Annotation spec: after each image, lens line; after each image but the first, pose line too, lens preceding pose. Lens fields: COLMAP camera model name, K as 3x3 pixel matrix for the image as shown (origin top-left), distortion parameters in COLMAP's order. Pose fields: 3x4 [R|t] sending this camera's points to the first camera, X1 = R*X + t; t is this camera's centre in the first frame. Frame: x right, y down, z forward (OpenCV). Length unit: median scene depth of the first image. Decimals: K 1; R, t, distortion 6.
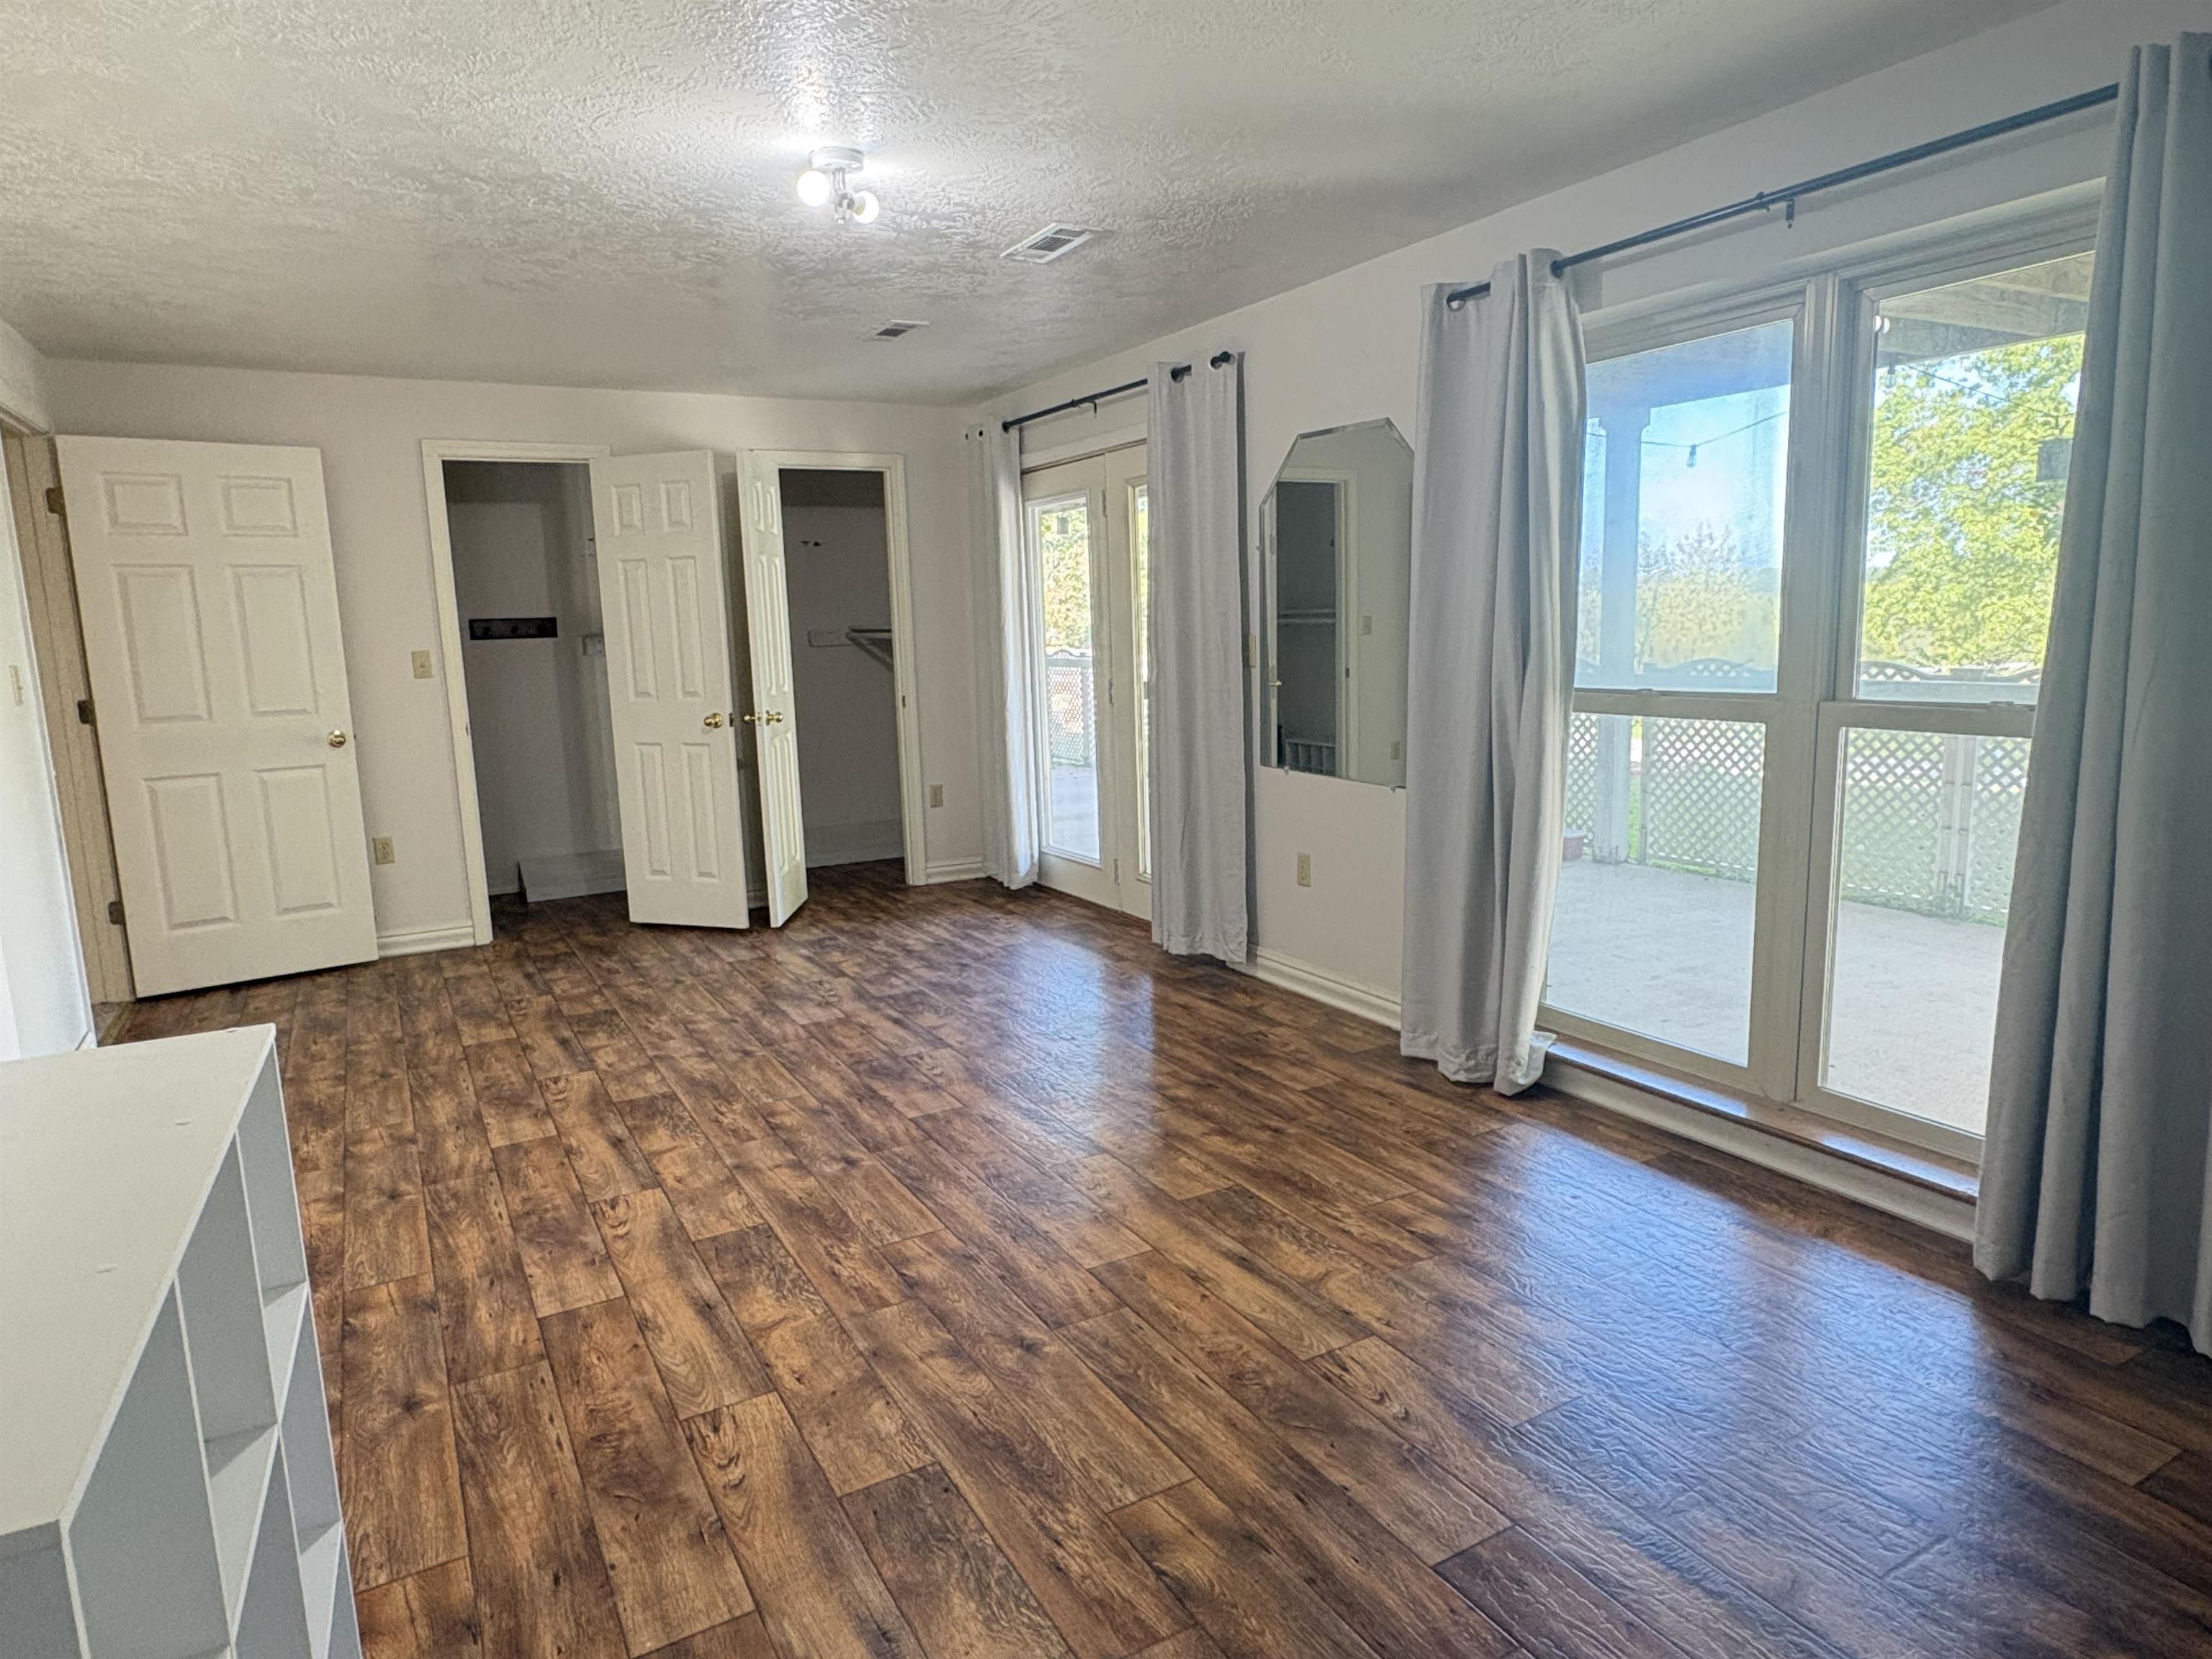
lens RADIAL K [[1323.3, 0, 1098.8], [0, 1323.3, 830.8], [0, 0, 1]] dist [-0.002870, 0.004284]
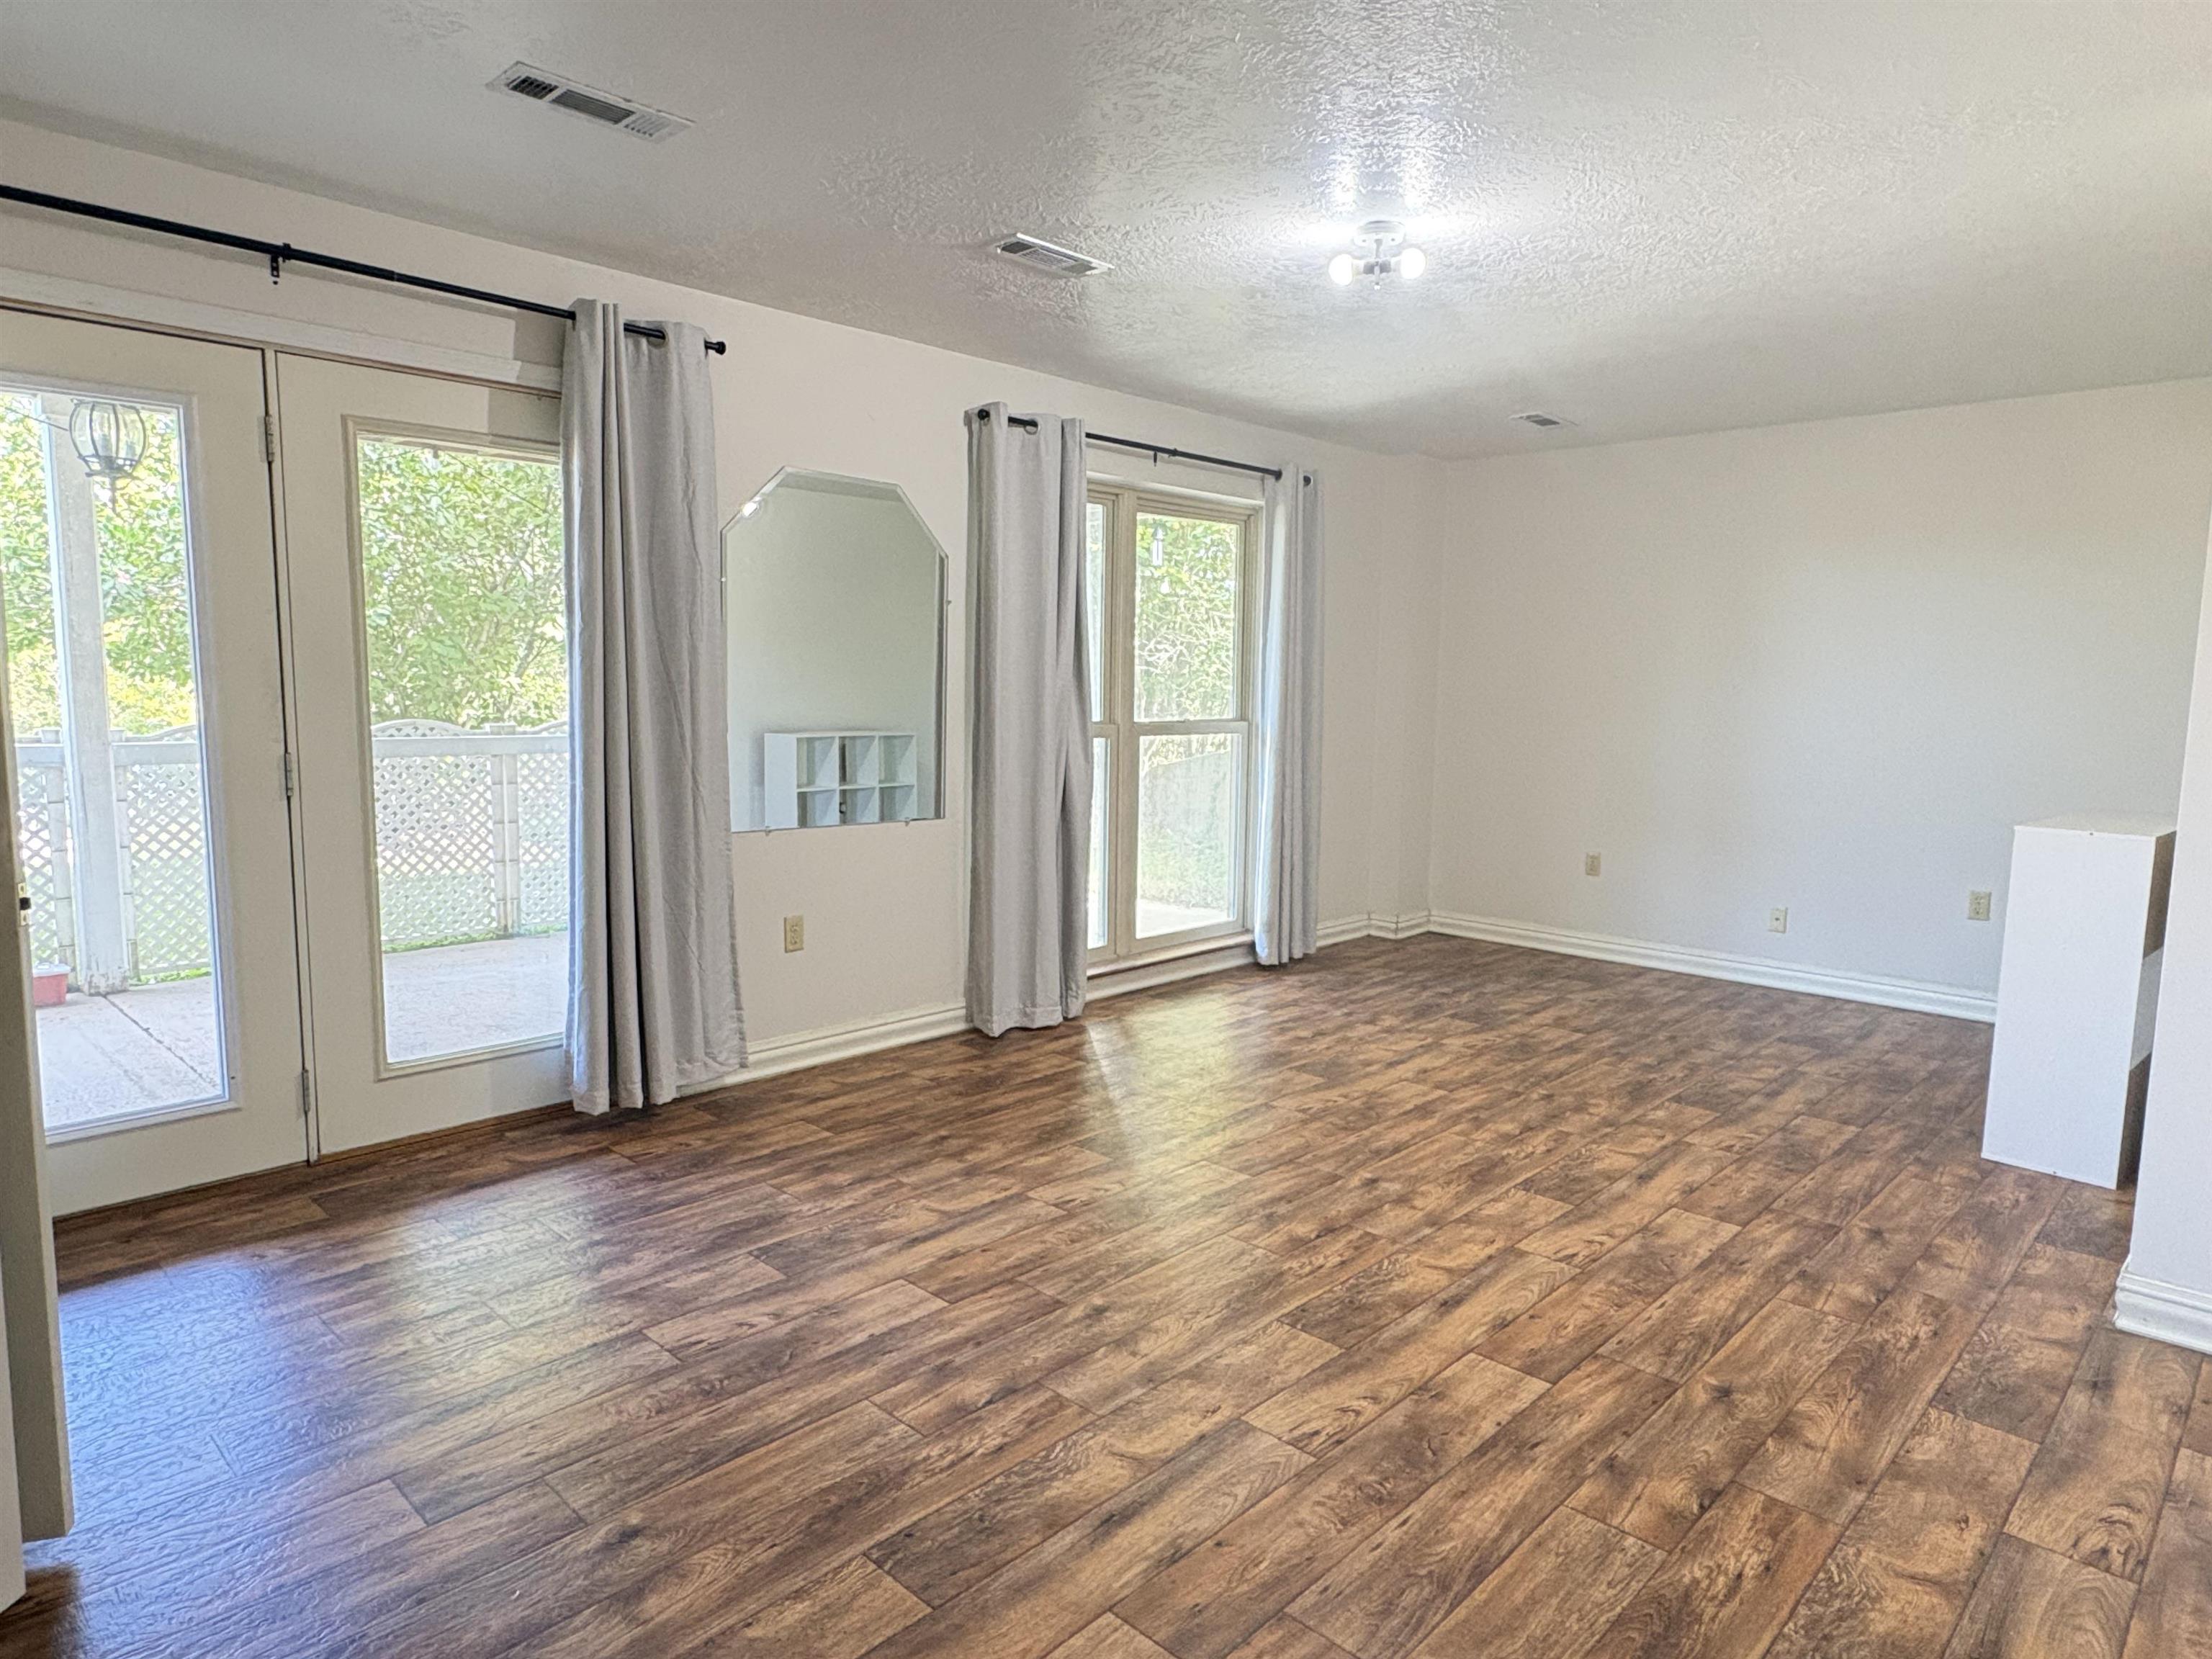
lens RADIAL K [[1323.3, 0, 1097.8], [0, 1323.3, 829.2], [0, 0, 1]] dist [-0.002870, 0.004284]
pose [[-0.288526, -0.081079, 0.954033, -1.100603], [0.147223, 0.980802, 0.127878, -0.181818], [-0.946086, 0.177351, -0.271050, 1.457574]]
